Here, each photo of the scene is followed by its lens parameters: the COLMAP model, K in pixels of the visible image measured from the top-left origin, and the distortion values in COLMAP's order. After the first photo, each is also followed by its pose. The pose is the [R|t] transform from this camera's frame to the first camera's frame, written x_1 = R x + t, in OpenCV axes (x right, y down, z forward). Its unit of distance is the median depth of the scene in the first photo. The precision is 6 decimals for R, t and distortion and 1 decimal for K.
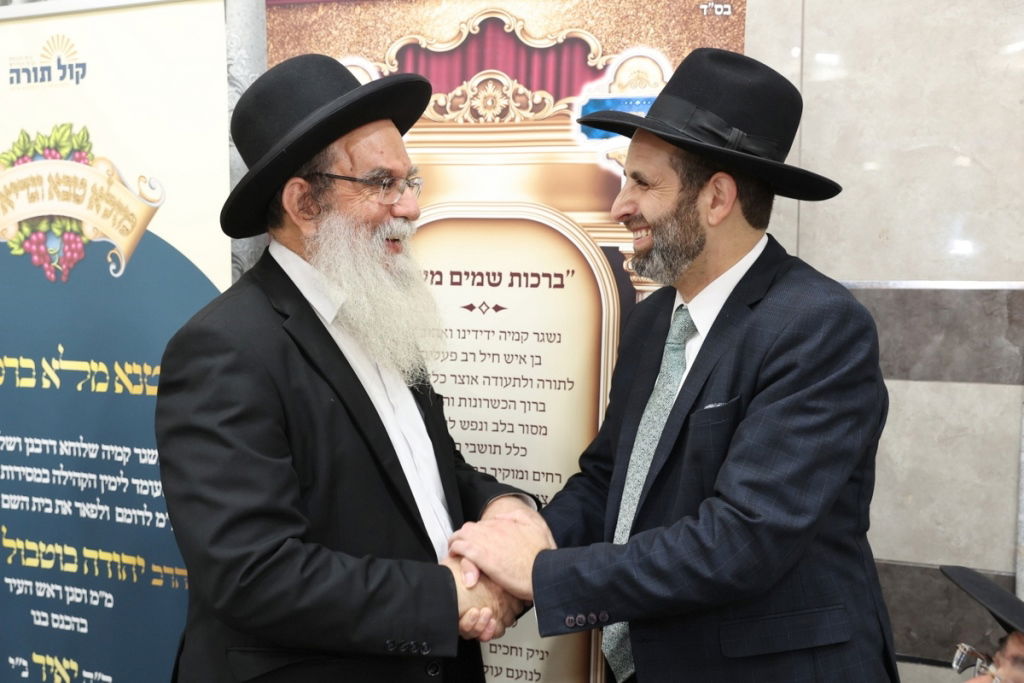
lens RADIAL K [[1145.1, 0, 488.1], [0, 1145.1, 348.3], [0, 0, 1]] dist [0.024974, 0.000000]
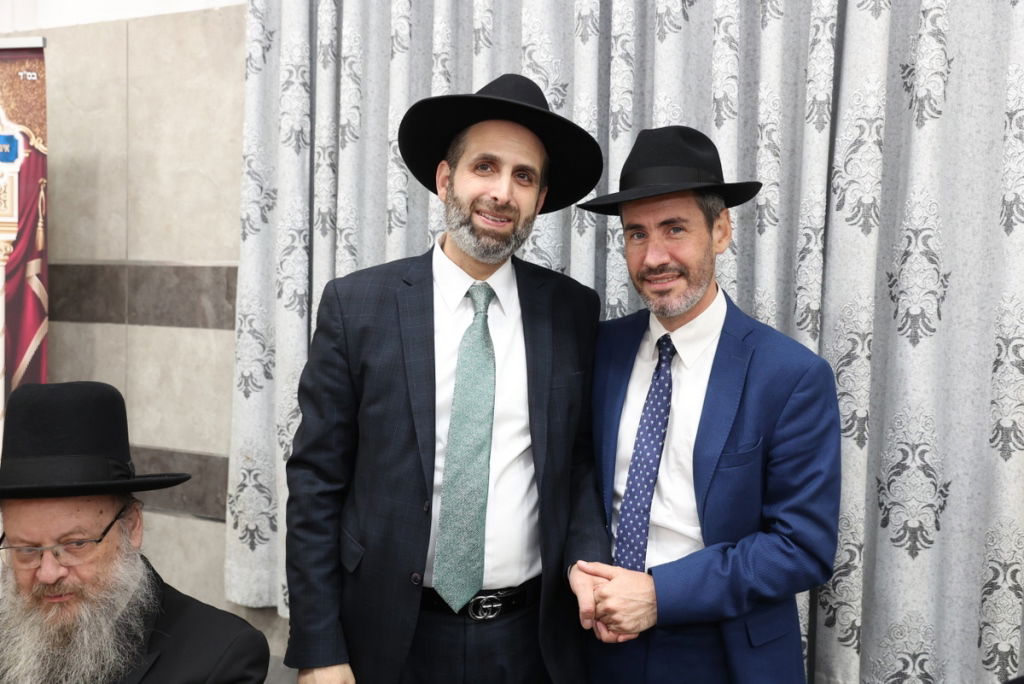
lens RADIAL K [[1145.1, 0, 504.4], [0, 1145.1, 353.0], [0, 0, 1]] dist [0.024974, 0.000000]
pose [[0.998713, 0.008407, -0.050008, 0.876832], [-0.007146, 0.999653, 0.025352, 0.020982], [0.050204, -0.024962, 0.998427, -0.462570]]
